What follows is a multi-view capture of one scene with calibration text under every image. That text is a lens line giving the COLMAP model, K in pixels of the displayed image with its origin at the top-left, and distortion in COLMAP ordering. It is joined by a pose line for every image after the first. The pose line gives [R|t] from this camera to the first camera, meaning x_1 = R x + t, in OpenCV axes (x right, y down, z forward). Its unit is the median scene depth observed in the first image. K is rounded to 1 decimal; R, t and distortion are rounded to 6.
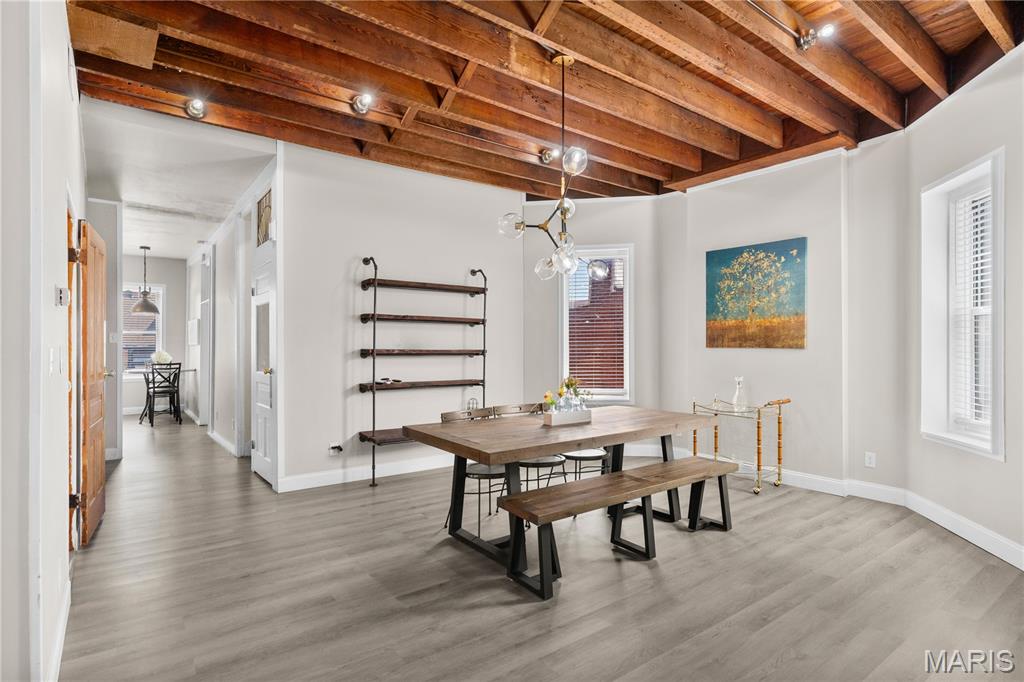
lens RADIAL K [[522.3, 0, 513.7], [0, 522.3, 344.7], [0, 0, 1]] dist [-0.003630, 0.000351]
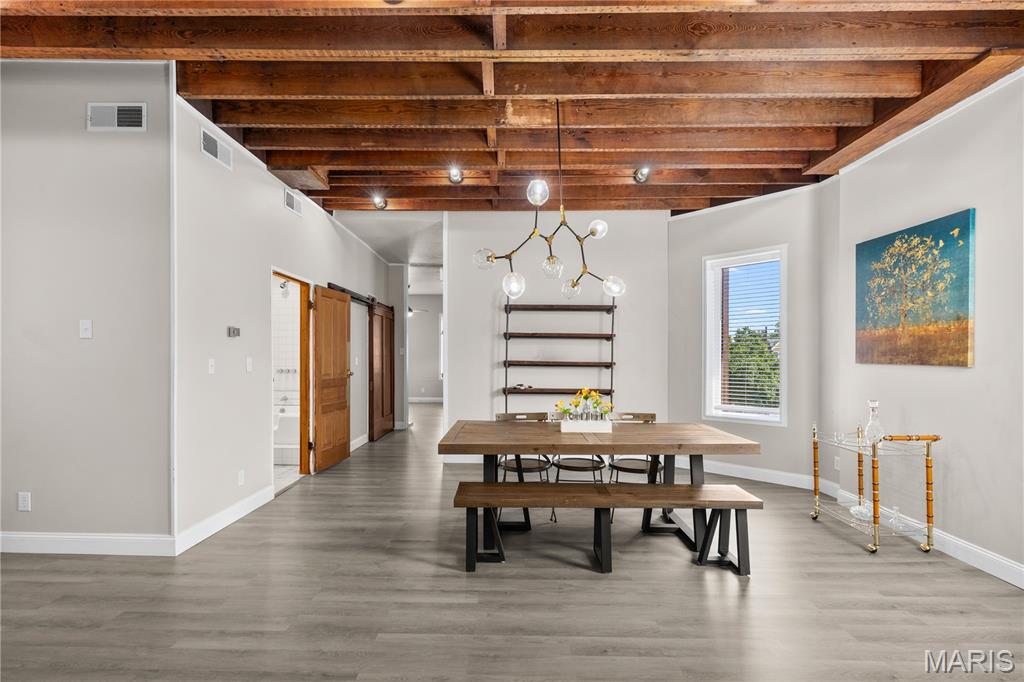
lens RADIAL K [[468.6, 0, 507.7], [0, 468.6, 357.4], [0, 0, 1]] dist [-0.002748, -0.000733]
pose [[0.792151, 0.006721, -0.610288, 0.425484], [-0.005419, 0.999977, 0.003979, -0.004154], [0.610301, 0.000155, 0.792169, 0.110385]]
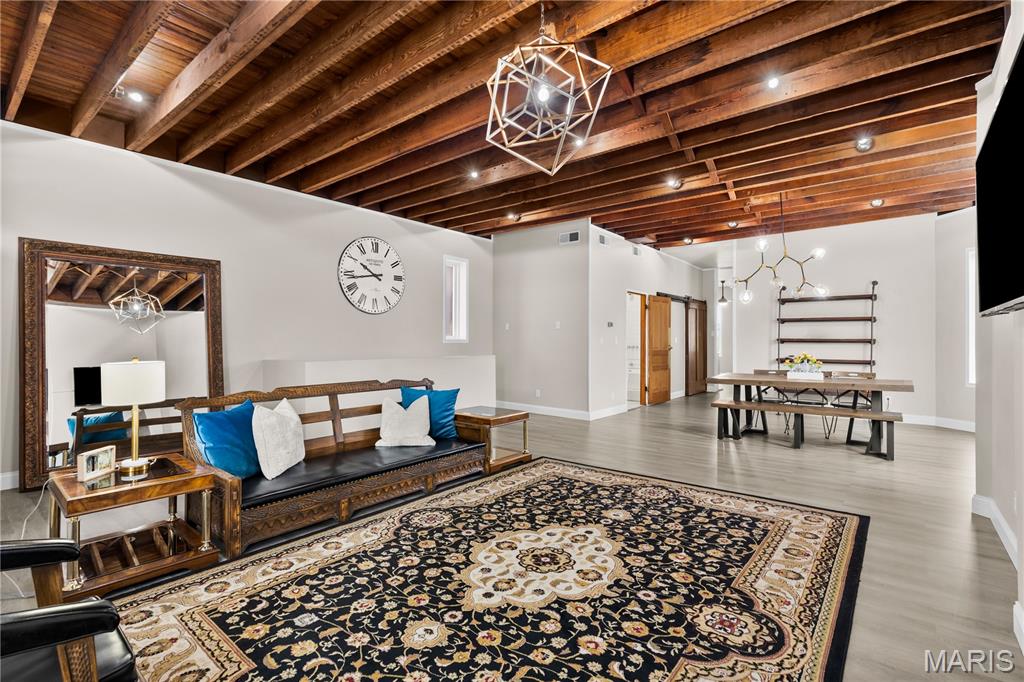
lens RADIAL K [[468.6, 0, 507.1], [0, 468.6, 350.8], [0, 0, 1]] dist [-0.002748, -0.000733]
pose [[0.222916, 0.019959, -0.974633, 1.098302], [0.001156, 0.999784, 0.020738, 0.016898], [0.974837, -0.005750, 0.222845, -0.266375]]
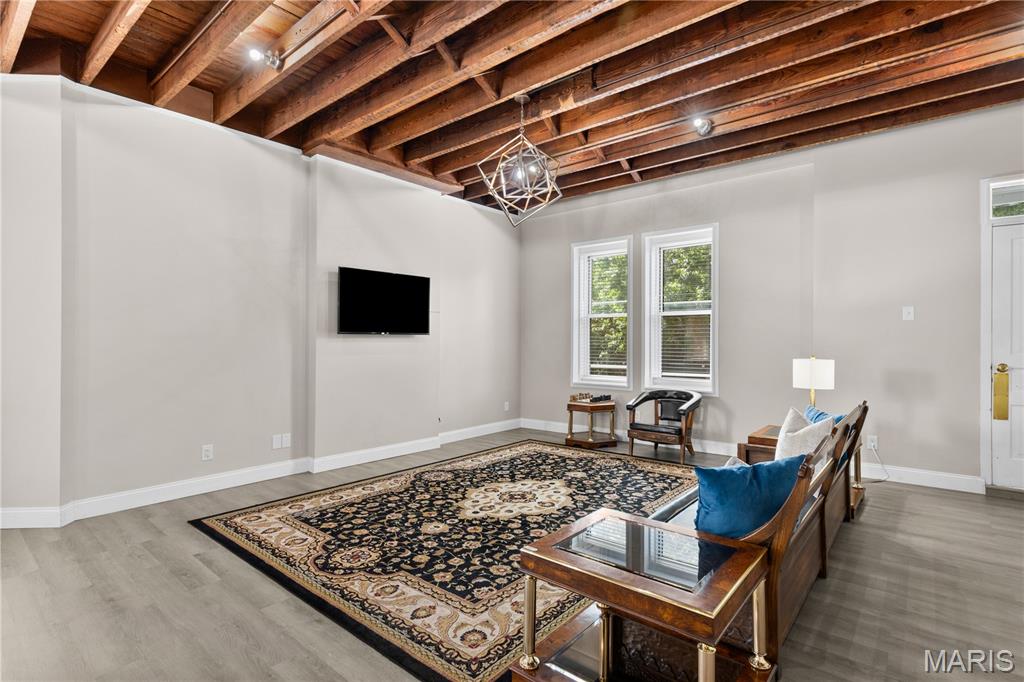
lens RADIAL K [[497.8, 0, 518.9], [0, 497.8, 342.1], [0, 0, 1]] dist [0.001789, 0.000138]
pose [[-0.233030, -0.006225, 0.972450, -0.213070], [0.001001, 0.999977, 0.006641, 0.007733], [-0.972469, 0.002521, -0.233019, 0.084852]]
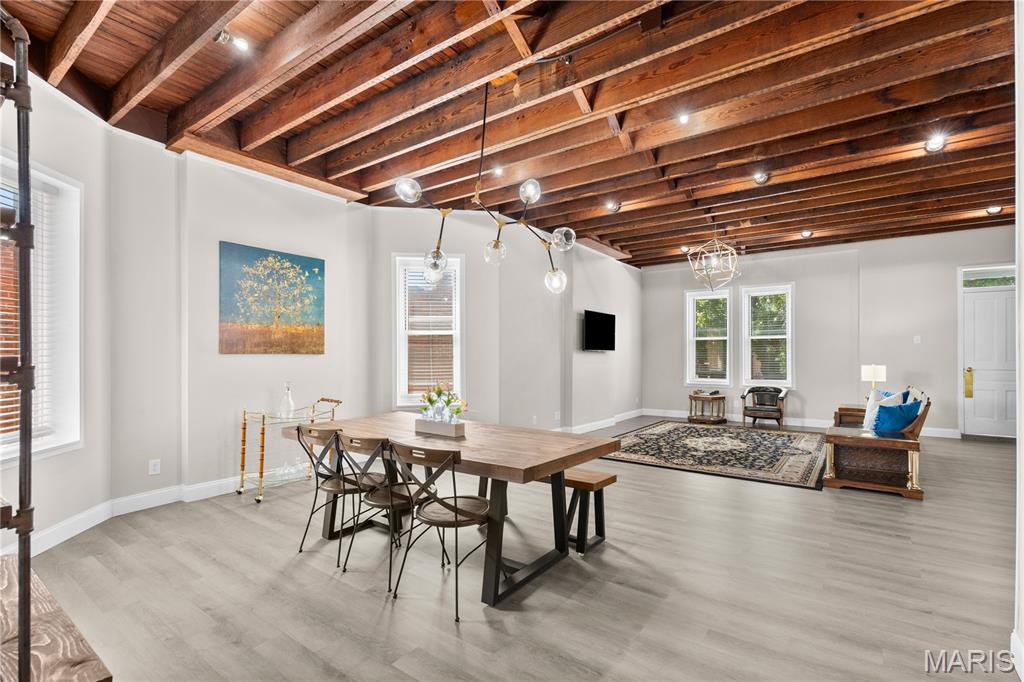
lens RADIAL K [[468.6, 0, 518.8], [0, 468.6, 351.0], [0, 0, 1]] dist [-0.002748, -0.000733]
pose [[-0.293481, 0.005957, 0.955946, -0.554693], [0.000696, 0.999982, -0.006018, 0.006688], [-0.955965, -0.001101, -0.293480, 0.841918]]
